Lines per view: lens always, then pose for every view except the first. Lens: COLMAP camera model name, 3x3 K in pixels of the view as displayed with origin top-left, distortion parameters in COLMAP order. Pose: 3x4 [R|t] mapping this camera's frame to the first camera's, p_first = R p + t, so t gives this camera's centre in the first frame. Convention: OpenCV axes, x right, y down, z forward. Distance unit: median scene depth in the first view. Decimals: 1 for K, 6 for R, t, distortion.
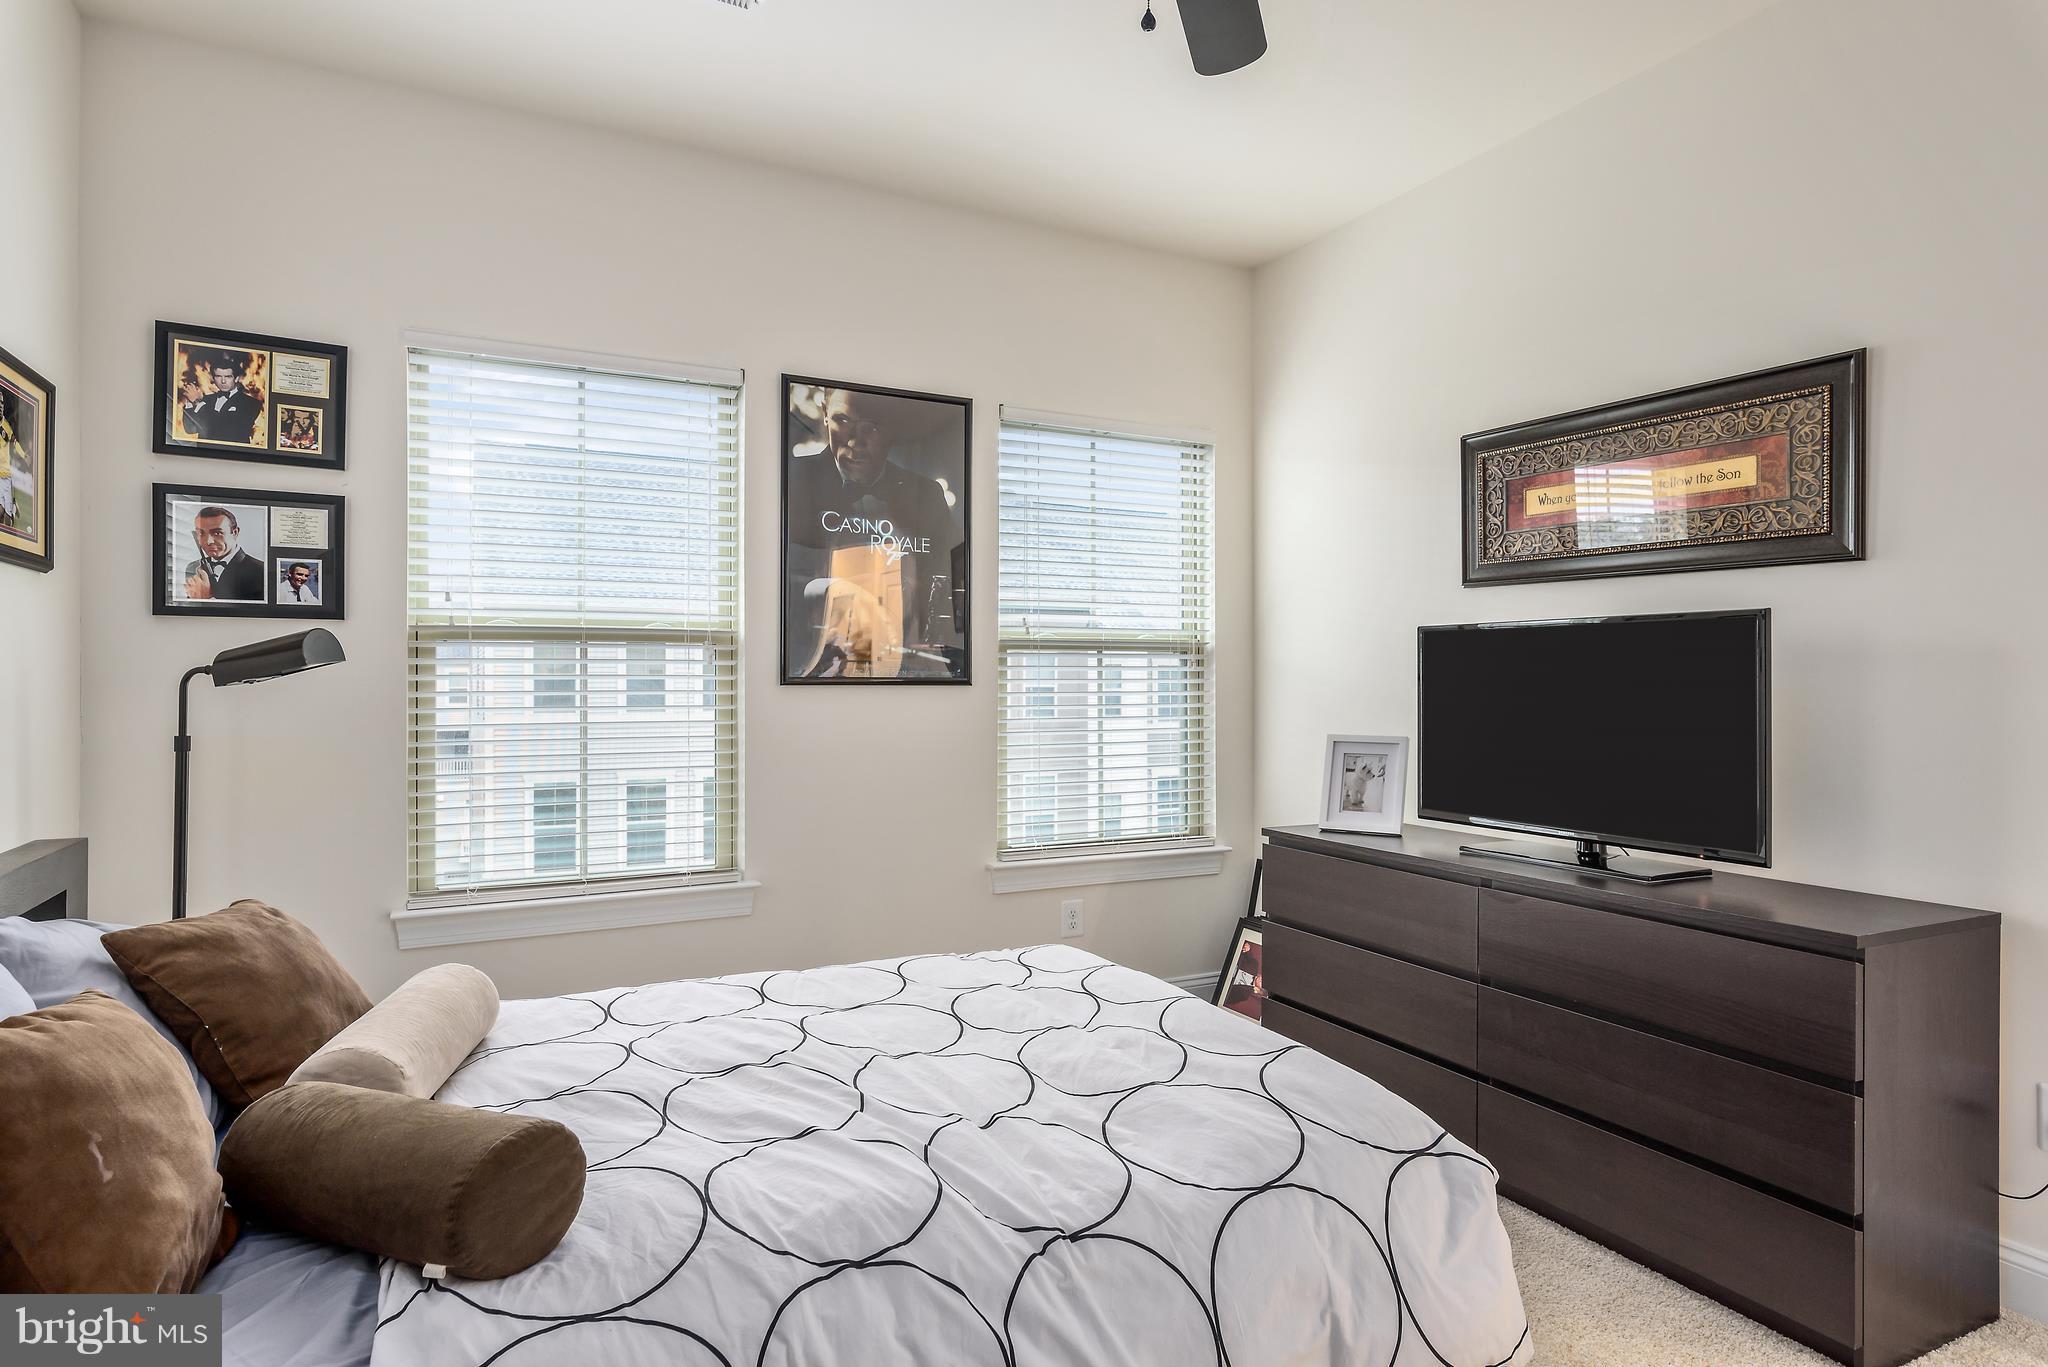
lens RADIAL K [[1127.8, 0, 1027.3], [0, 1127.8, 674.0], [0, 0, 1]] dist [-0.000674, 0.001694]
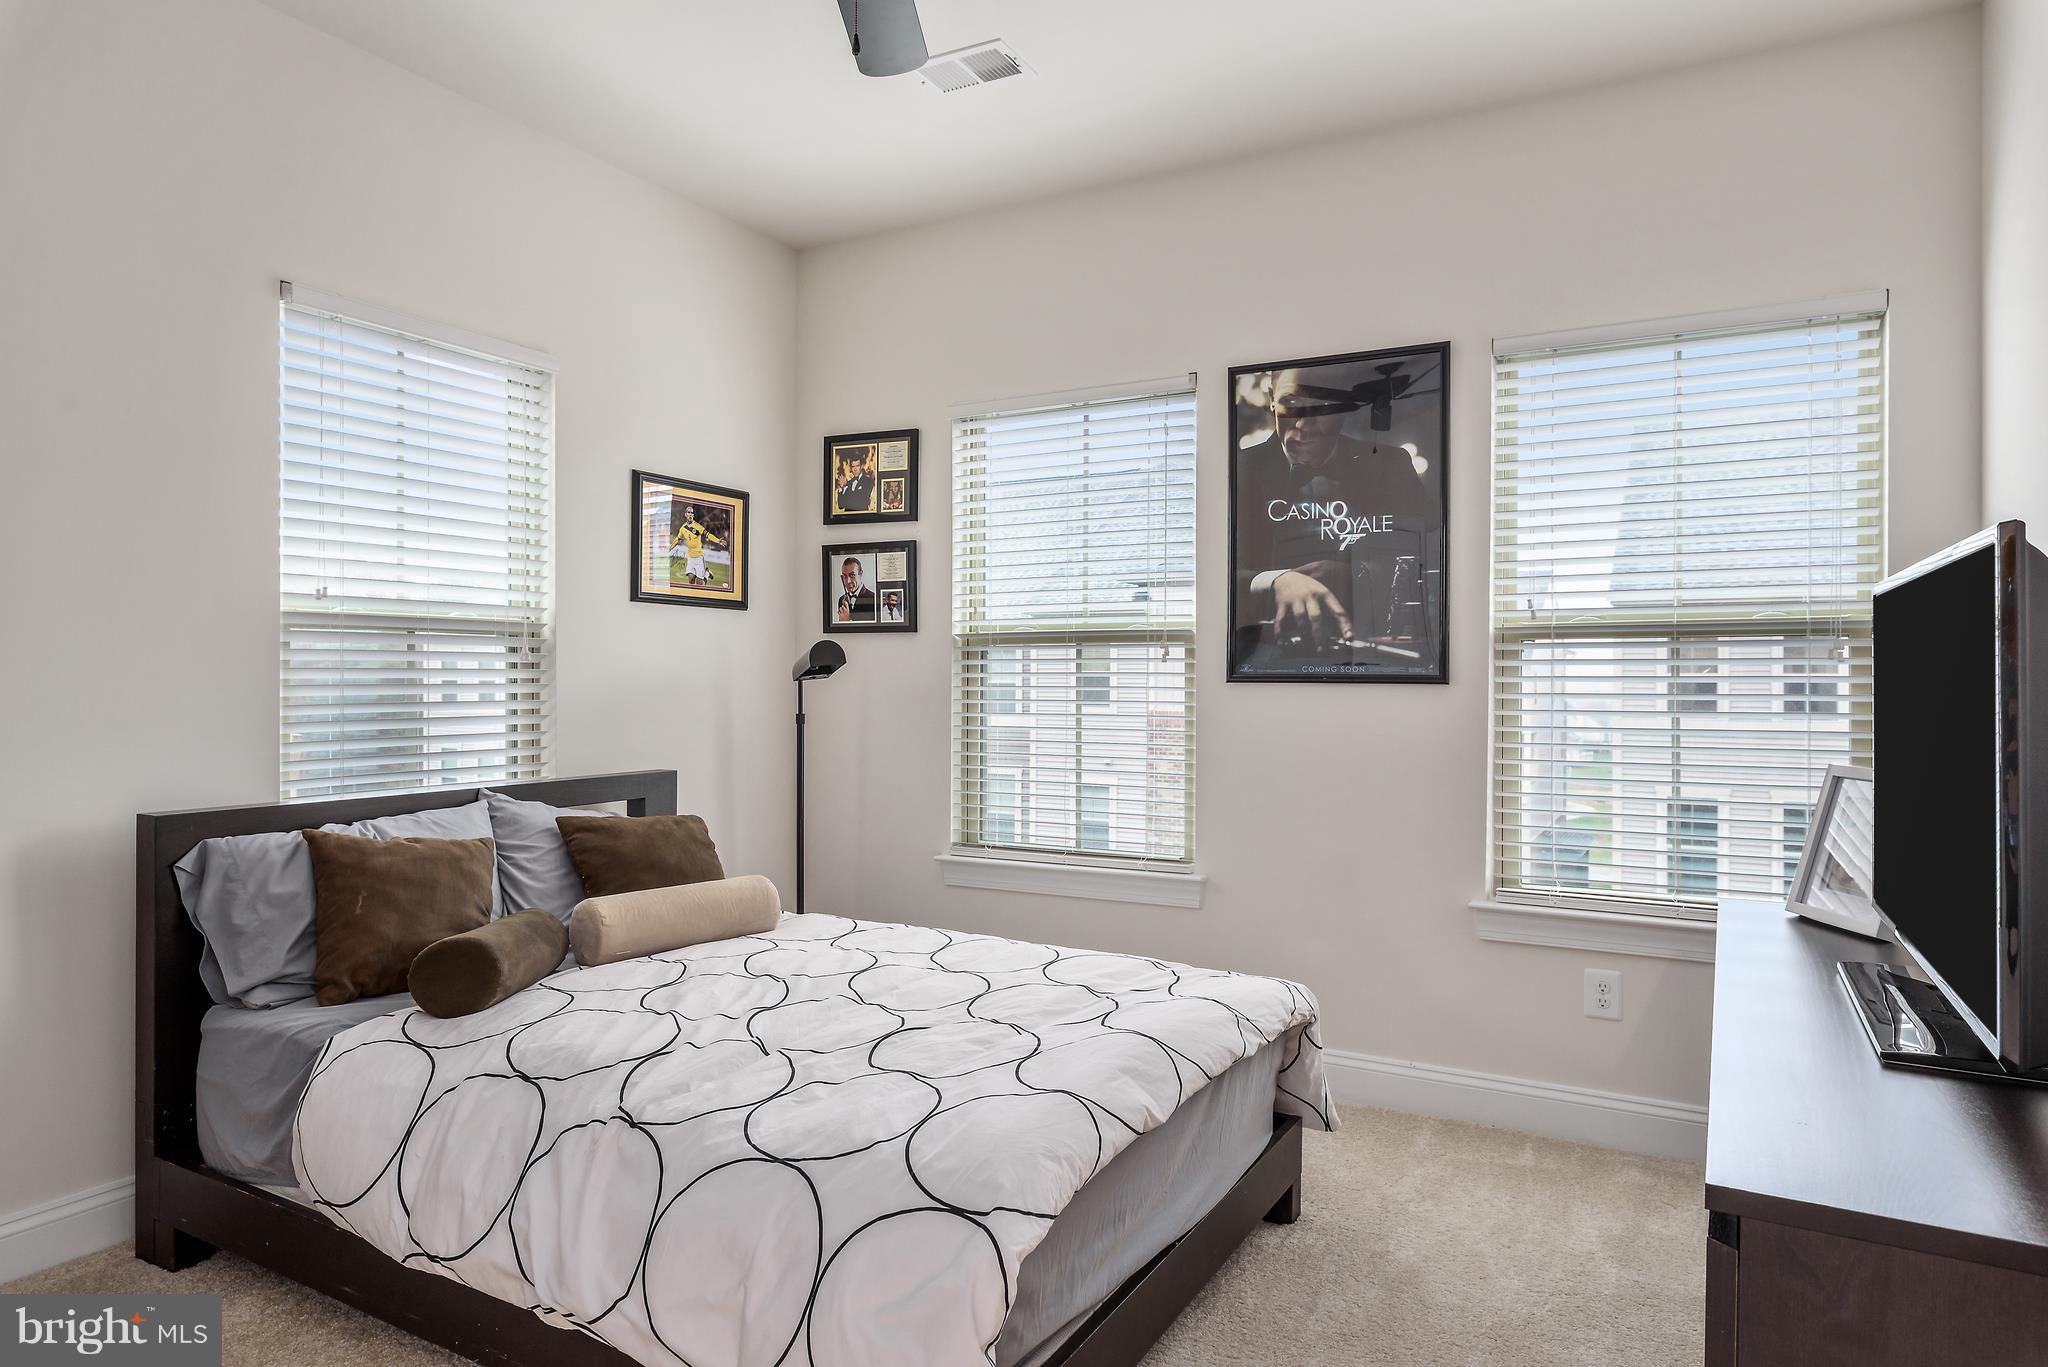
lens RADIAL K [[1202.4, 0, 1036.9], [0, 1202.4, 682.8], [0, 0, 1]] dist [-0.012496, -0.000584]
pose [[0.555888, 0.003806, -0.831248, 0.601356], [0.000914, 0.999986, 0.005189, 0.004527], [0.831257, -0.003644, 0.555877, 0.292349]]
